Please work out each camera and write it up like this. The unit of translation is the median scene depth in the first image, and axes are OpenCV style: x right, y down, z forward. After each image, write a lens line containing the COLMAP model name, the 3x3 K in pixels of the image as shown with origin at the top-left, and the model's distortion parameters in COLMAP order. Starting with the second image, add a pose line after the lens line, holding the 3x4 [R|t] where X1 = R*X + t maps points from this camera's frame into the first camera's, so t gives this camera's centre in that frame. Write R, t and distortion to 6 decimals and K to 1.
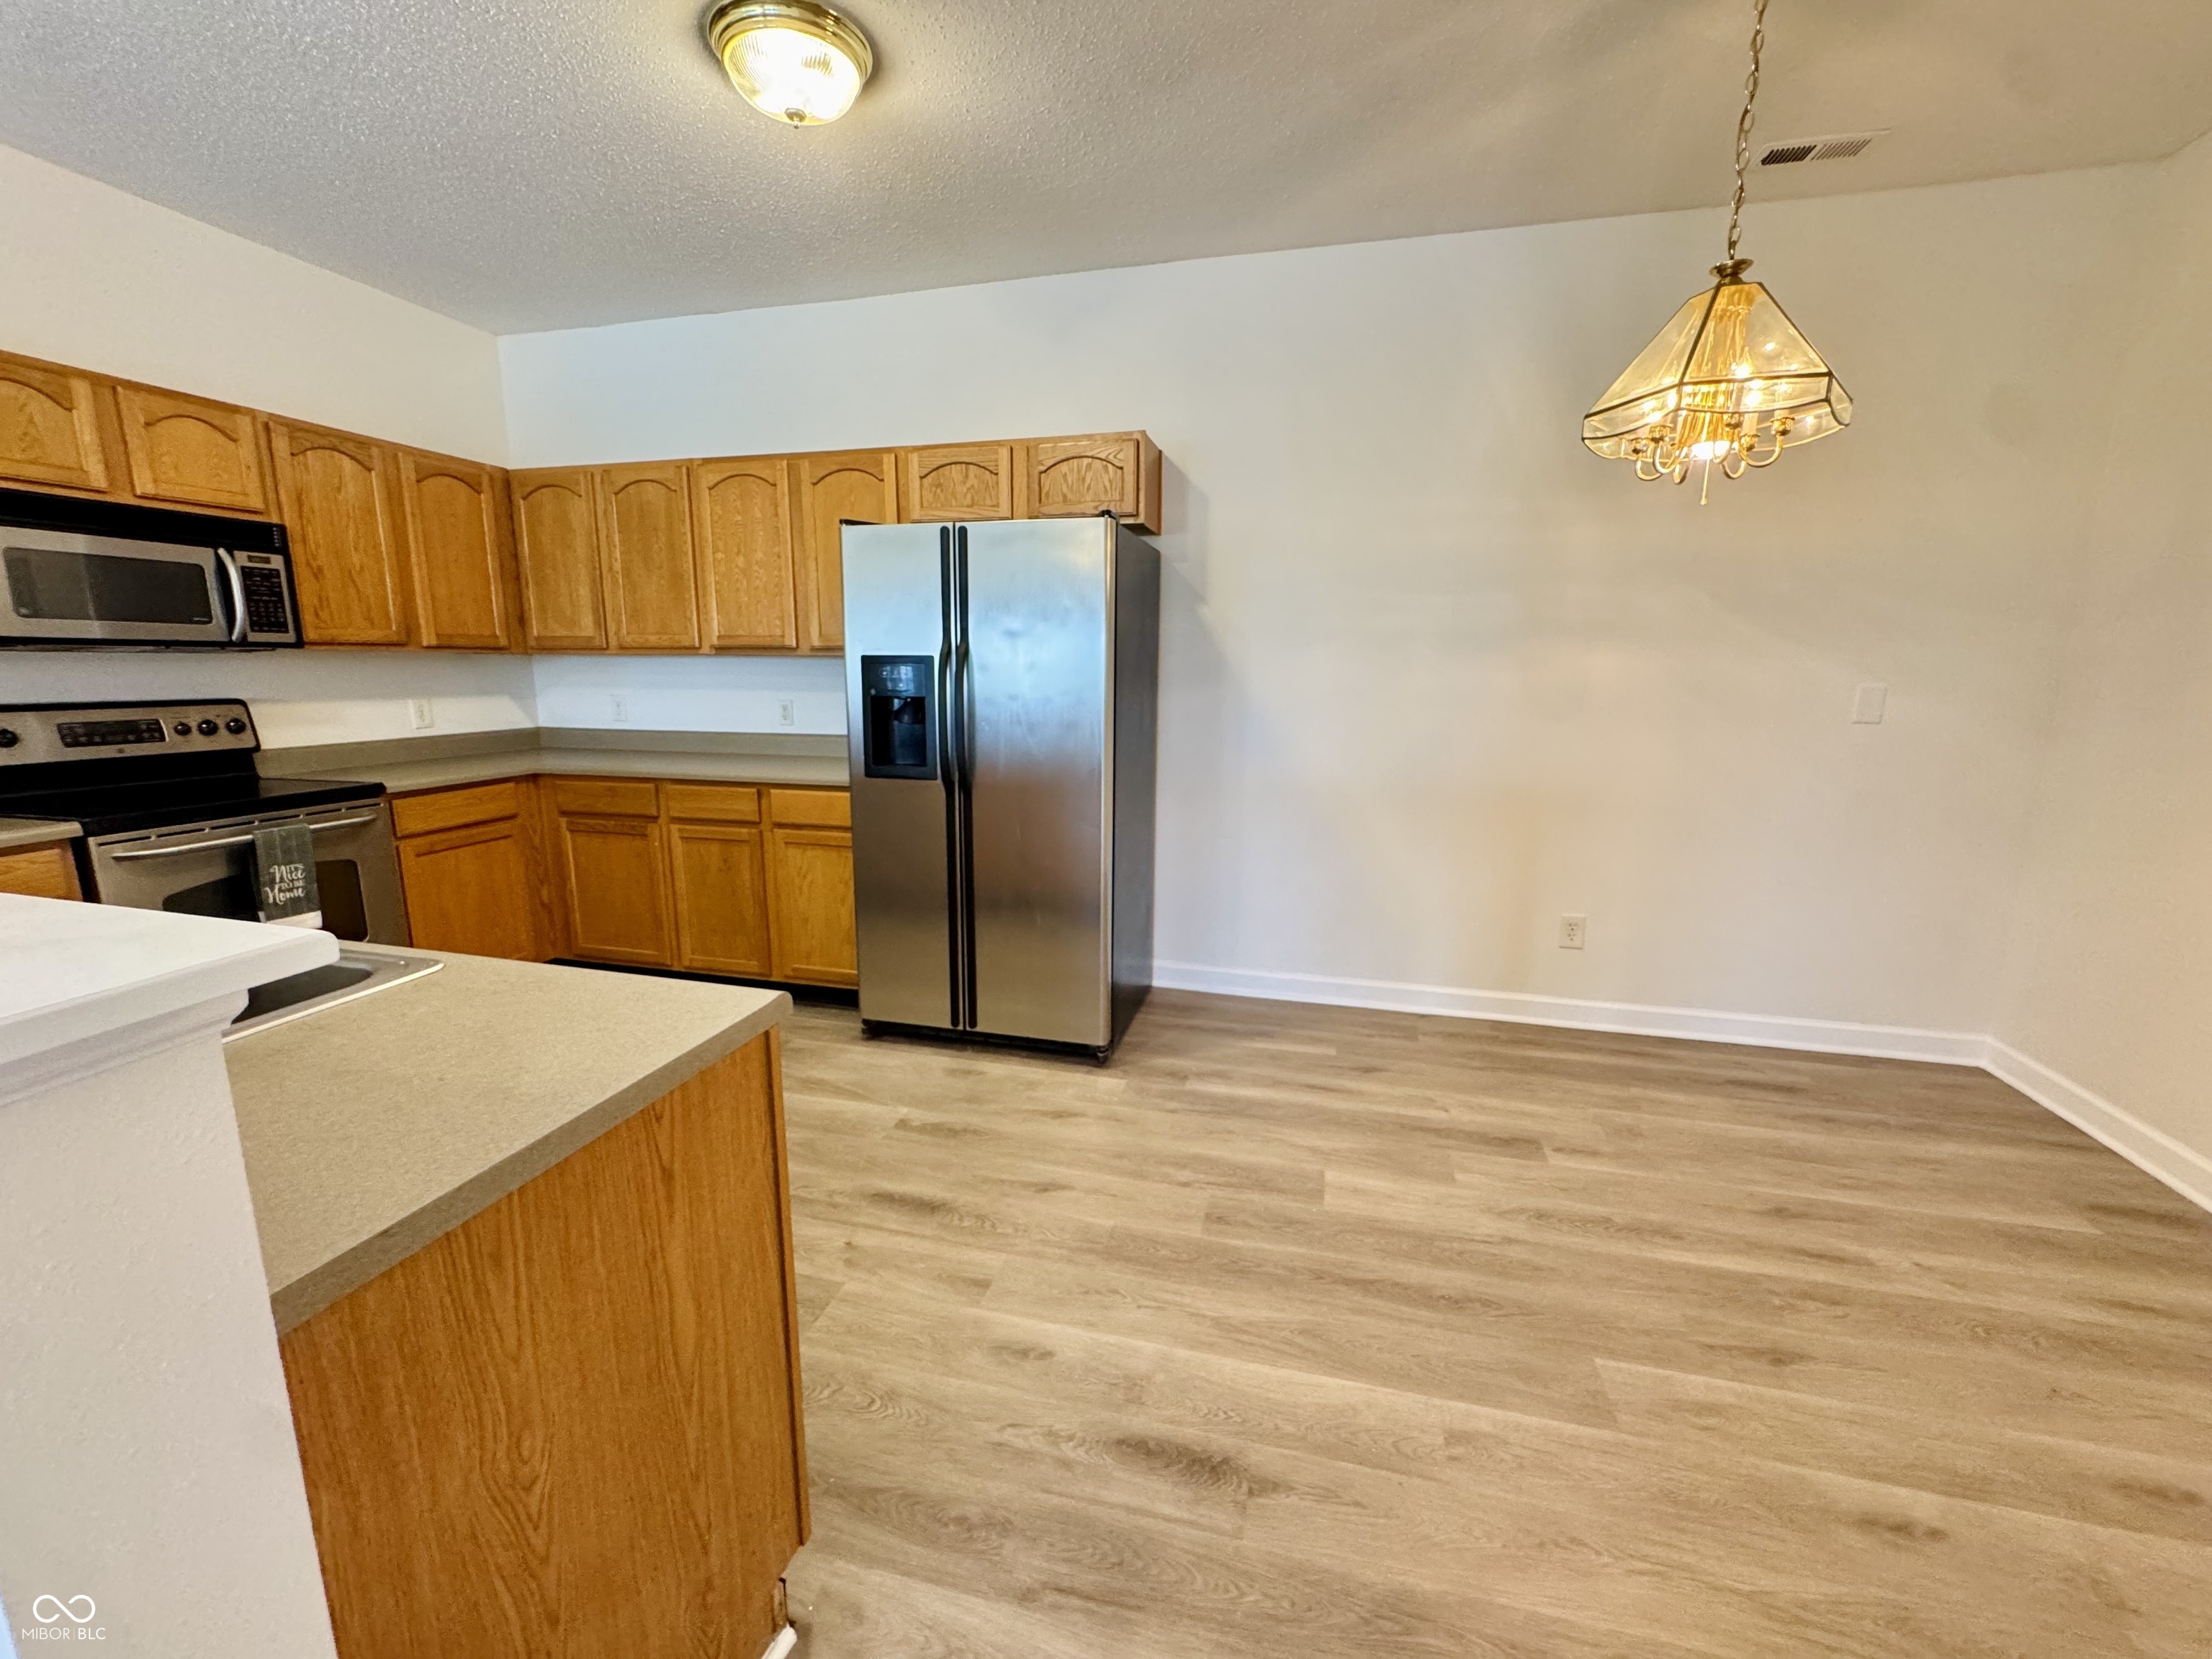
lens RADIAL K [[884.3, 0, 1109.2], [0, 884.3, 825.4], [0, 0, 1]] dist [-0.001092, -0.000463]
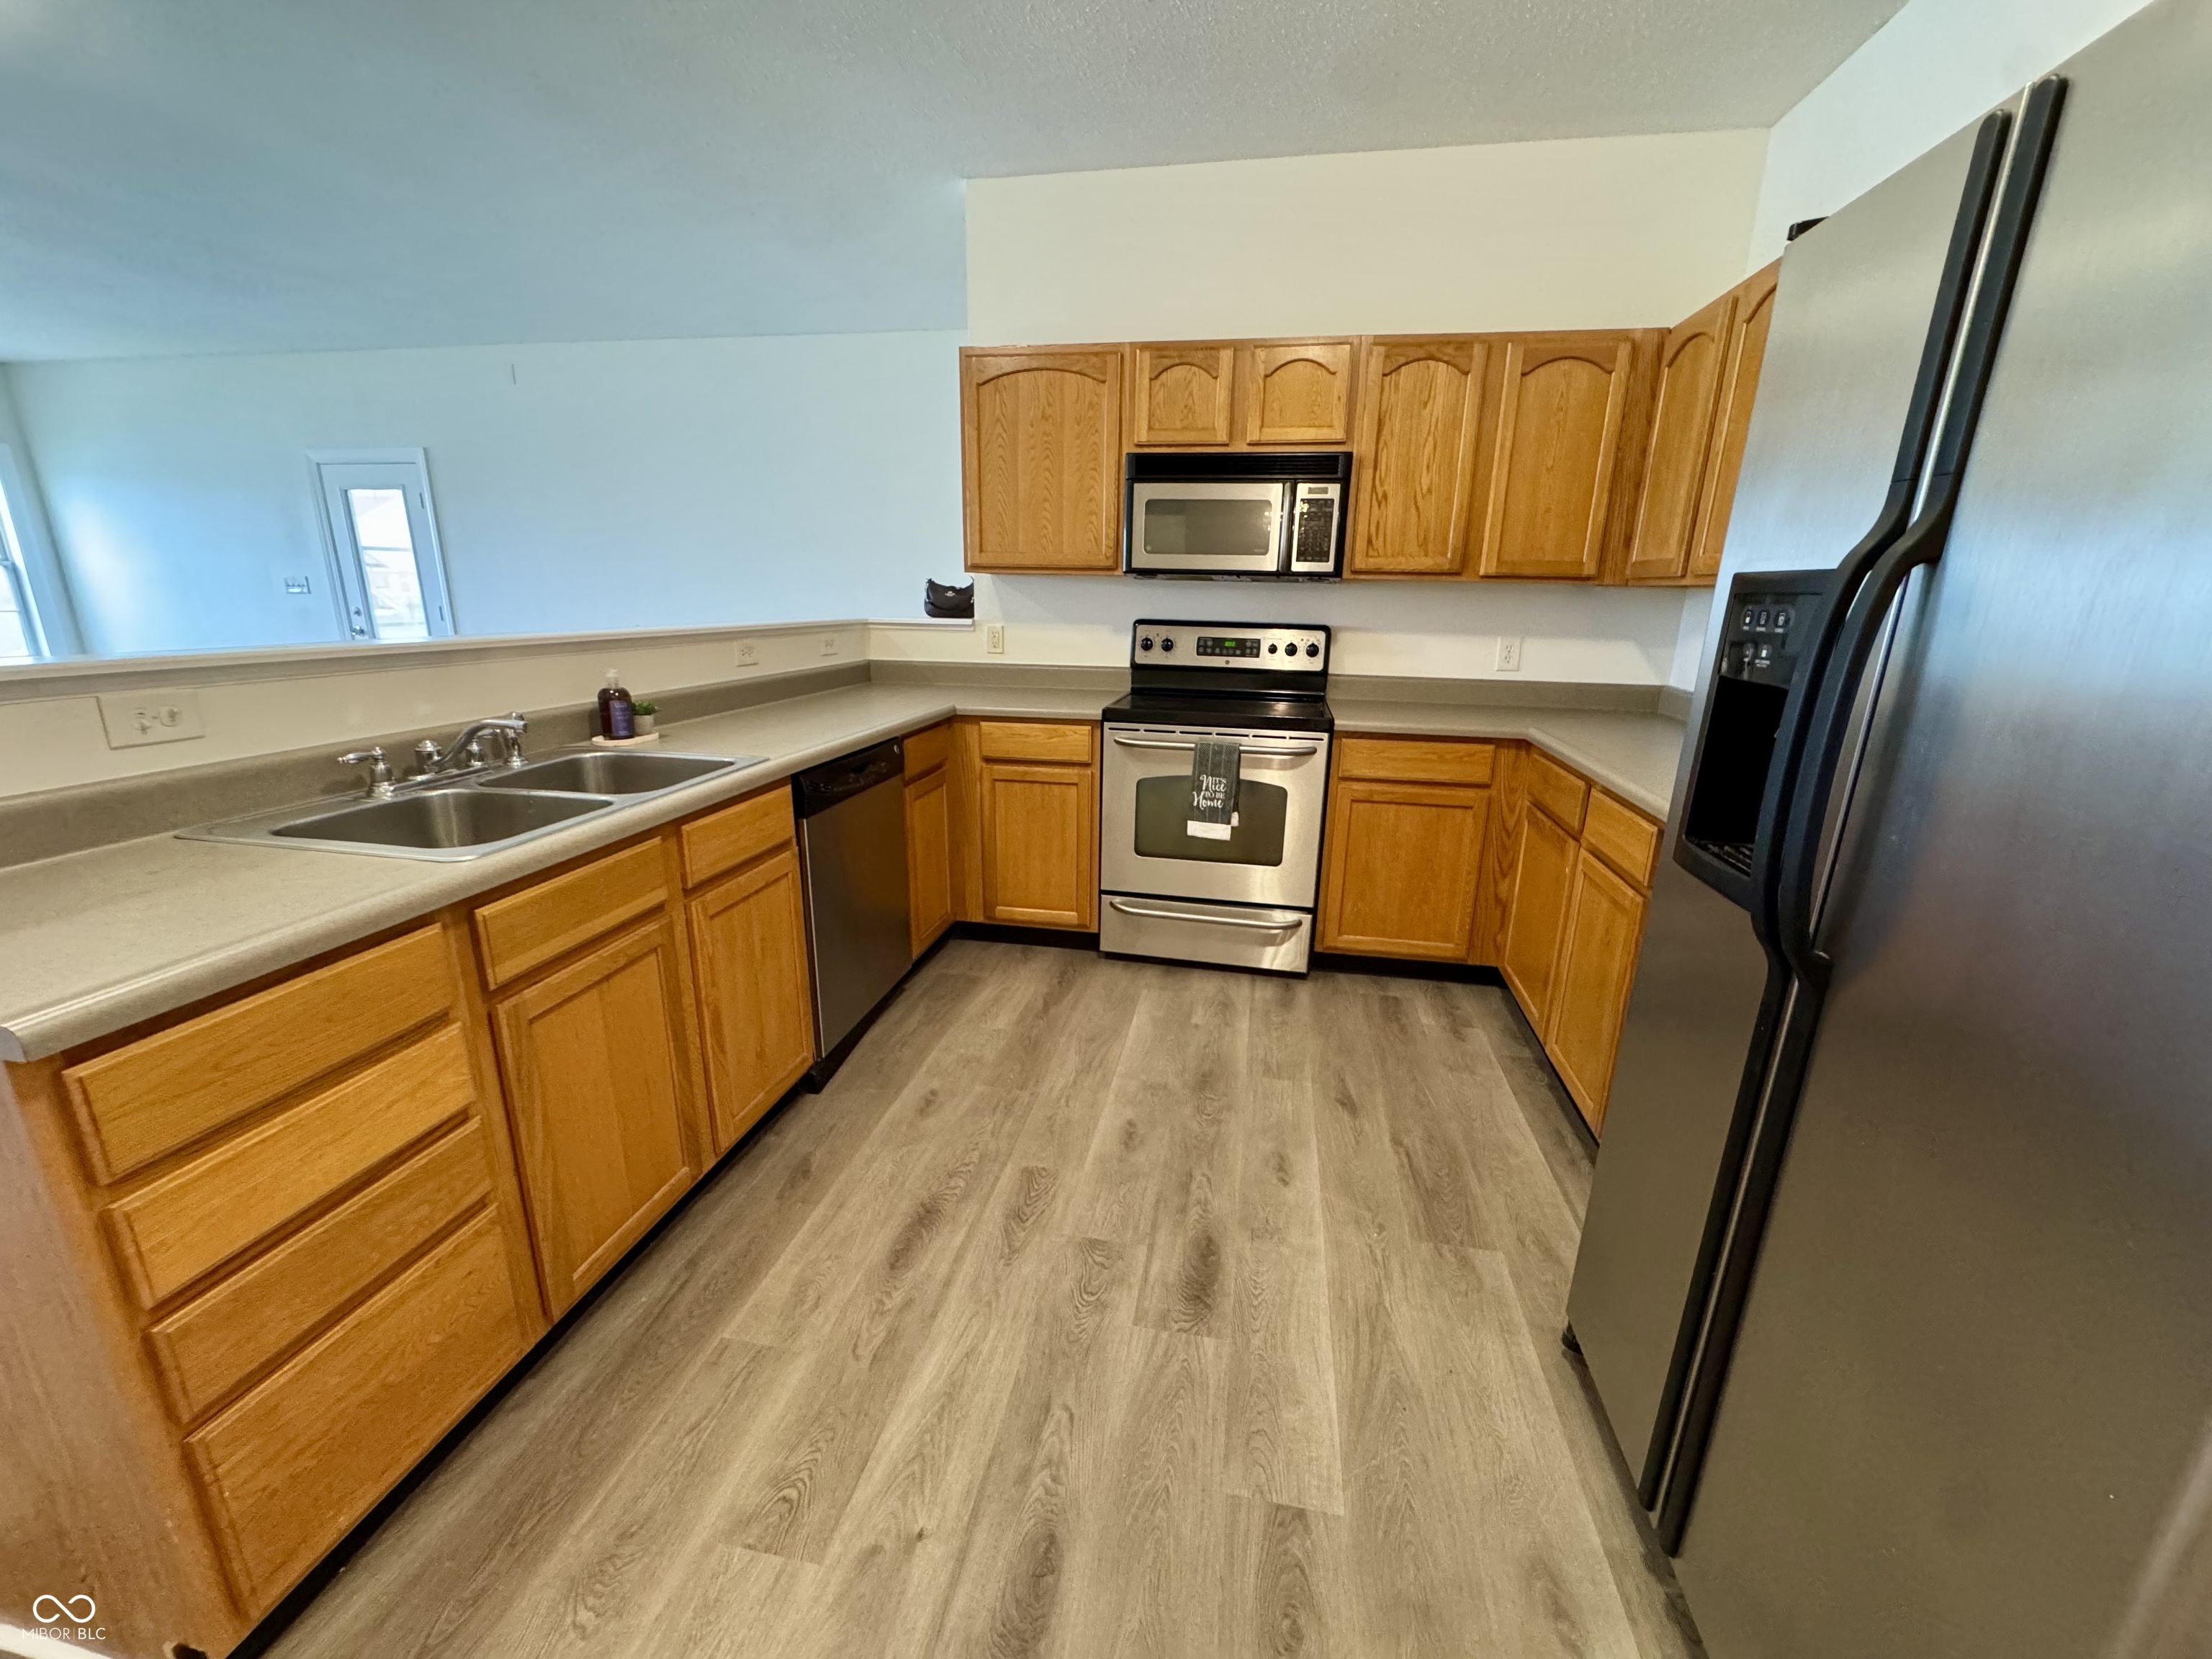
lens RADIAL K [[884.3, 0, 1103.5], [0, 884.3, 831.0], [0, 0, 1]] dist [-0.001092, -0.000463]
pose [[0.066213, 0.267256, -0.961348, 0.123503], [-0.199633, 0.947530, 0.249665, -0.123269], [0.977631, 0.175386, 0.116093, 0.662306]]
